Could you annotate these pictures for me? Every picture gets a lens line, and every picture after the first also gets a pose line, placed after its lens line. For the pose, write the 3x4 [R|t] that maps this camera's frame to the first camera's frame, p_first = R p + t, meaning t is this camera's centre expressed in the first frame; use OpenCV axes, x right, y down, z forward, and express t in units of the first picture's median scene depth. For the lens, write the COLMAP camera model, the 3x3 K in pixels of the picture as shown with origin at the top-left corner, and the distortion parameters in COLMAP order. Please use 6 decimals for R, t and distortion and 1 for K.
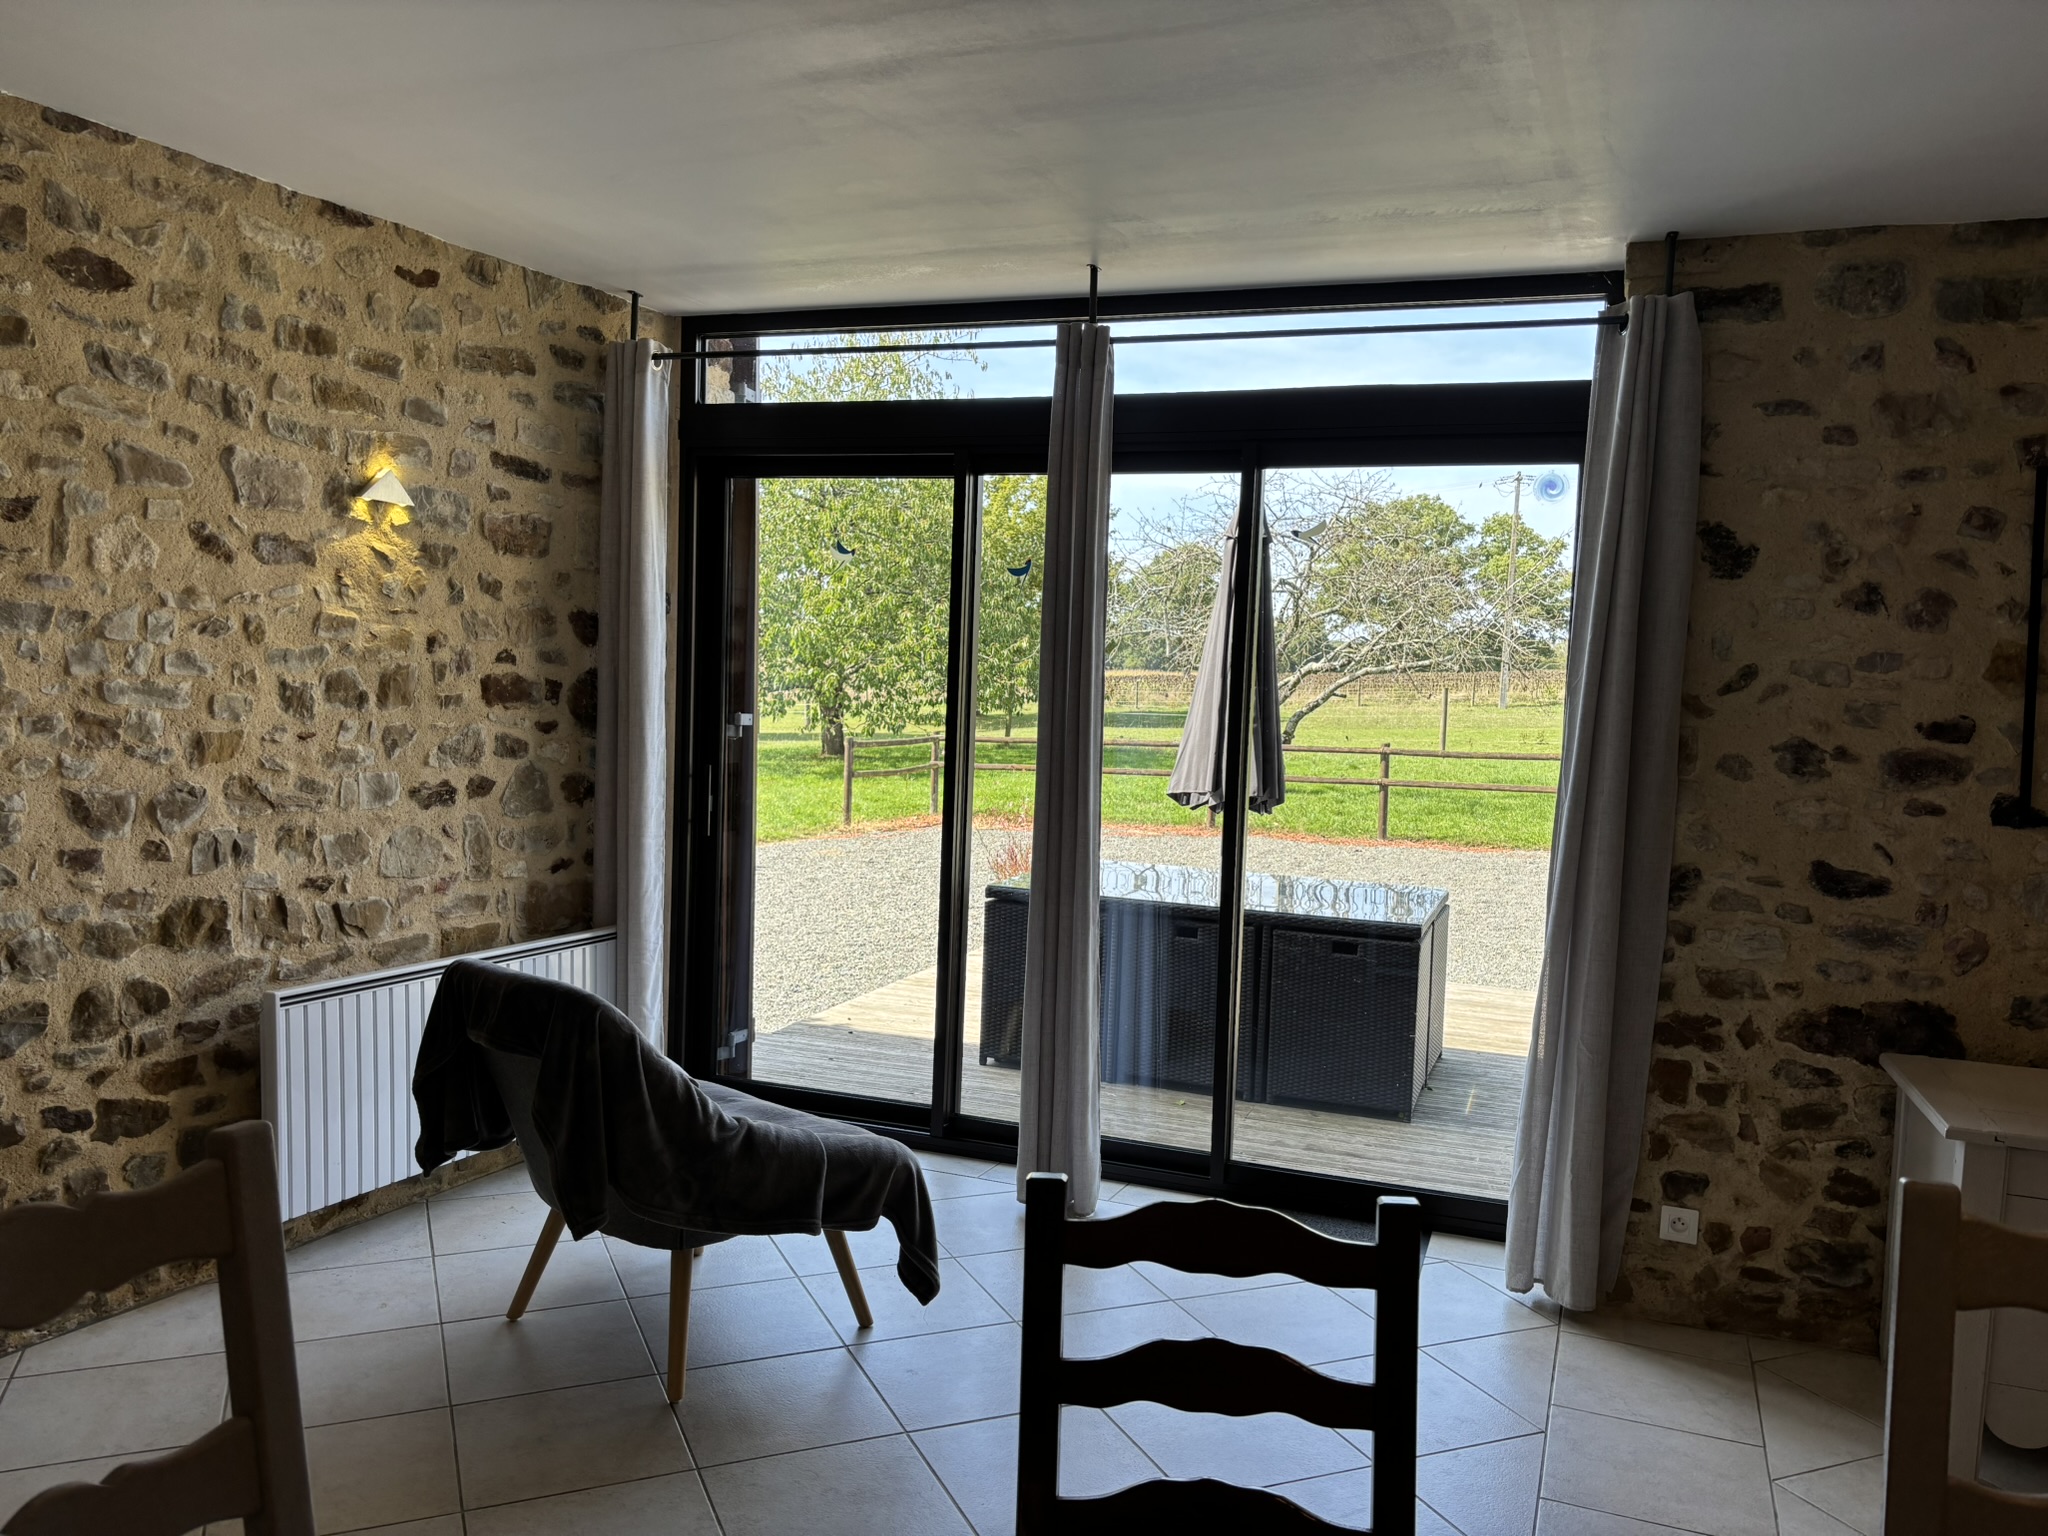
lens RADIAL K [[1547.7, 0, 1011.3], [0, 1547.7, 767.7], [0, 0, 1]] dist [0.052844, -0.062906]
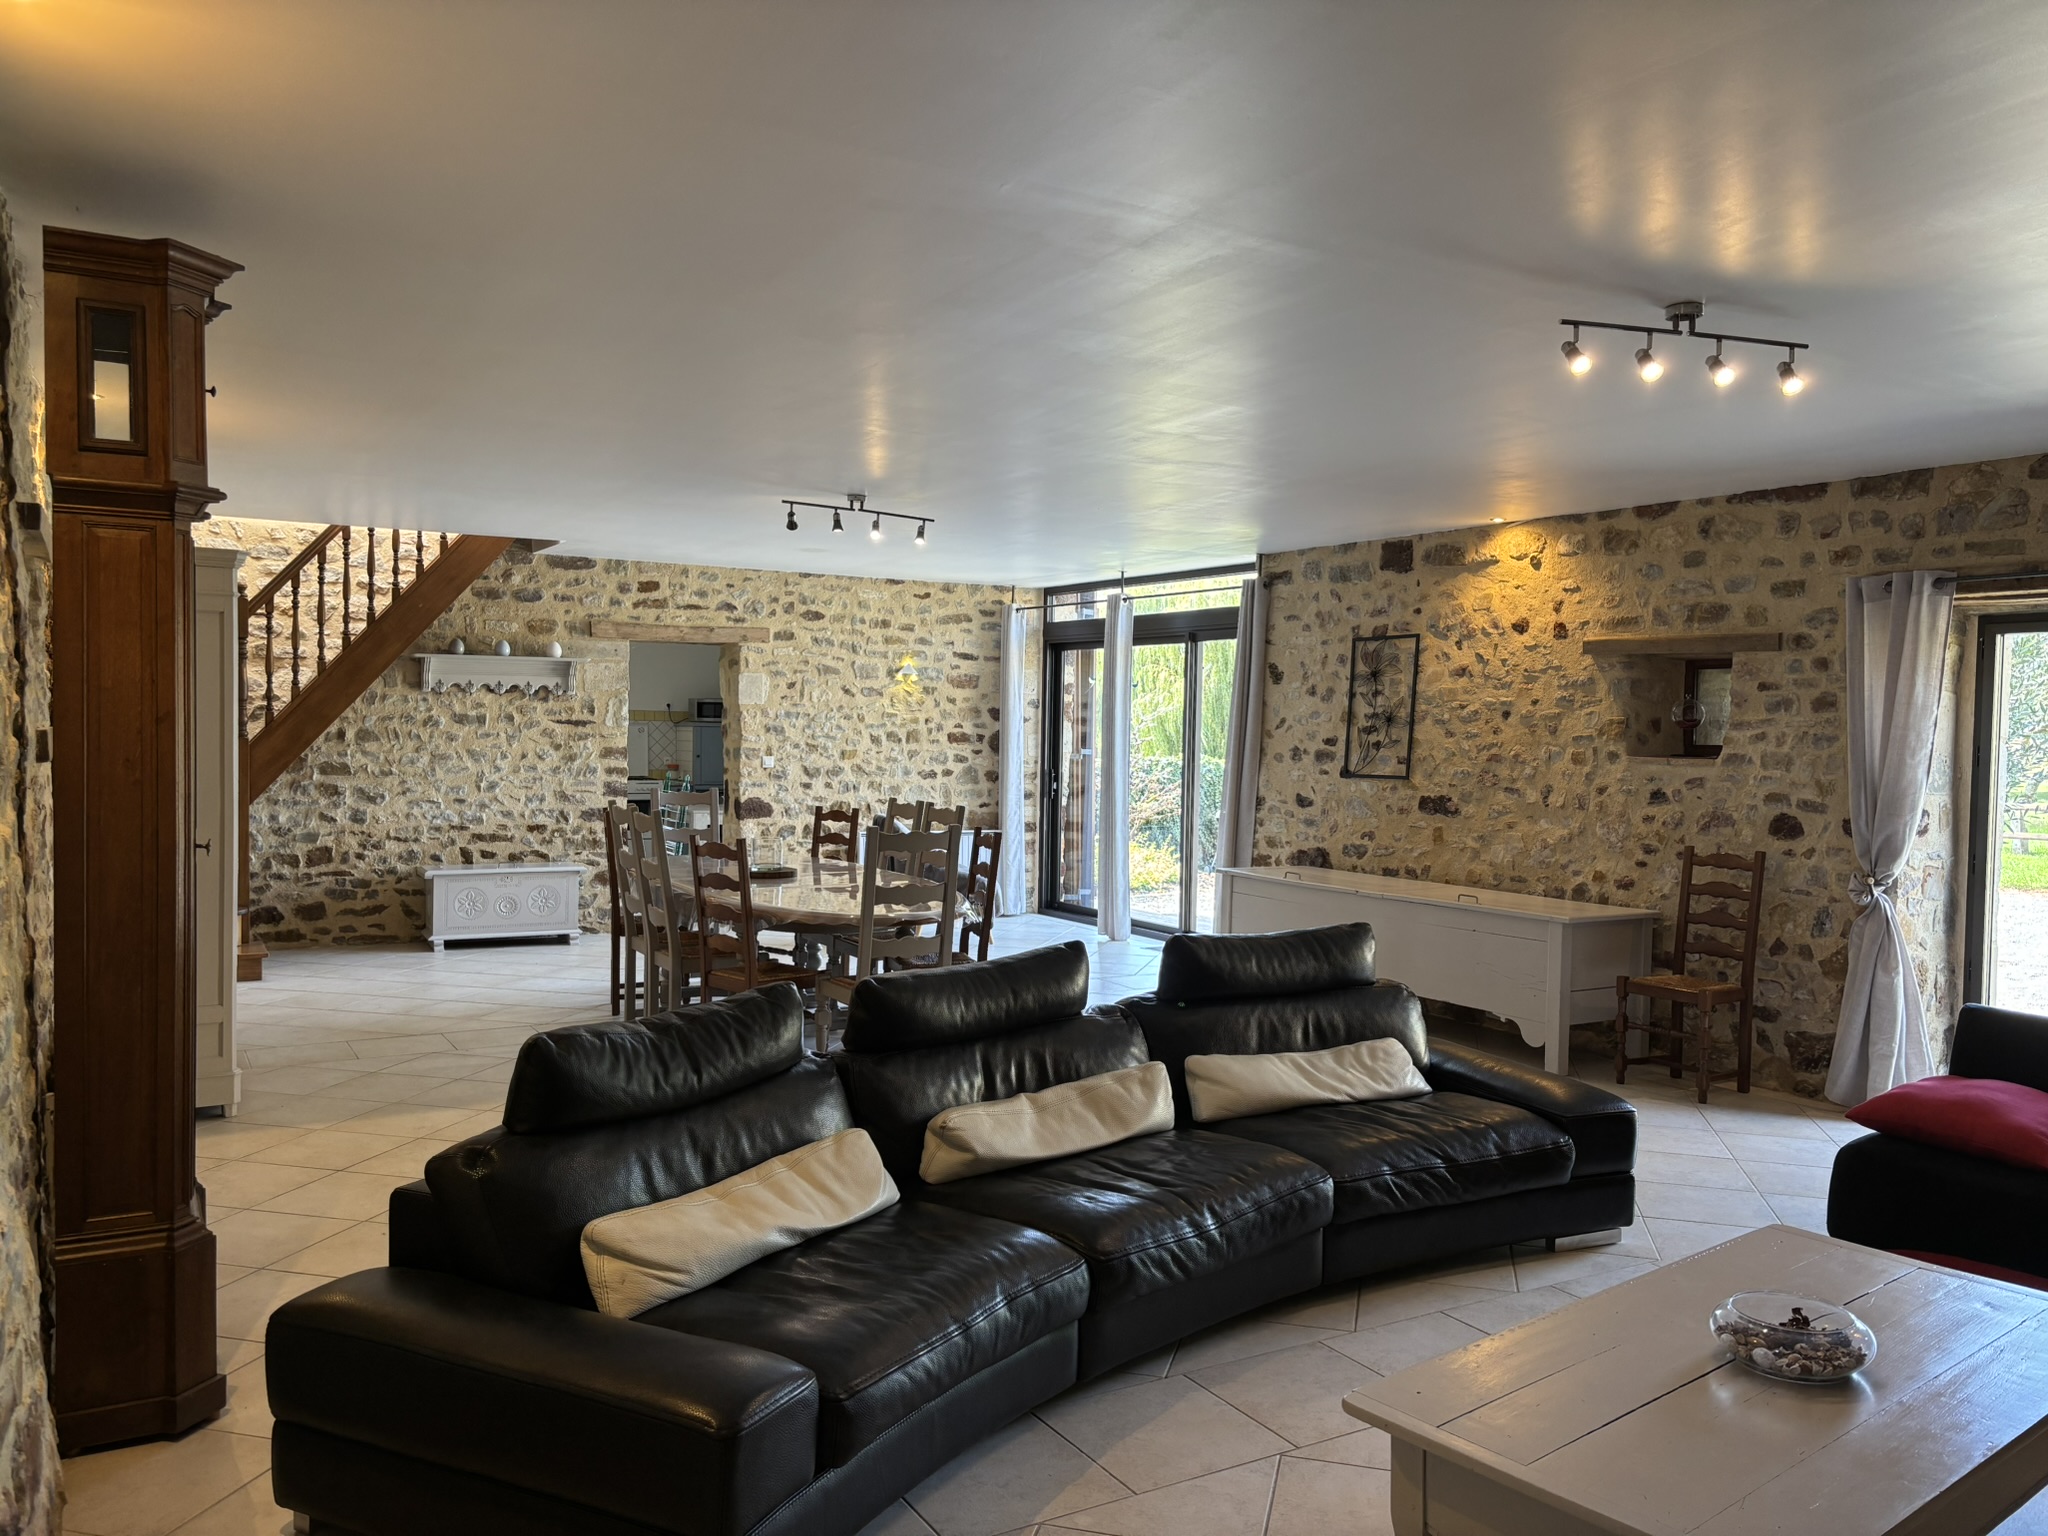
lens RADIAL K [[1547.7, 0, 1011.3], [0, 1547.7, 767.7], [0, 0, 1]] dist [0.052844, -0.062906]
pose [[0.784805, -0.003697, -0.619732, 1.706360], [-0.030649, 0.998527, -0.044769, 0.144416], [0.618985, 0.054129, 0.783535, -1.269820]]
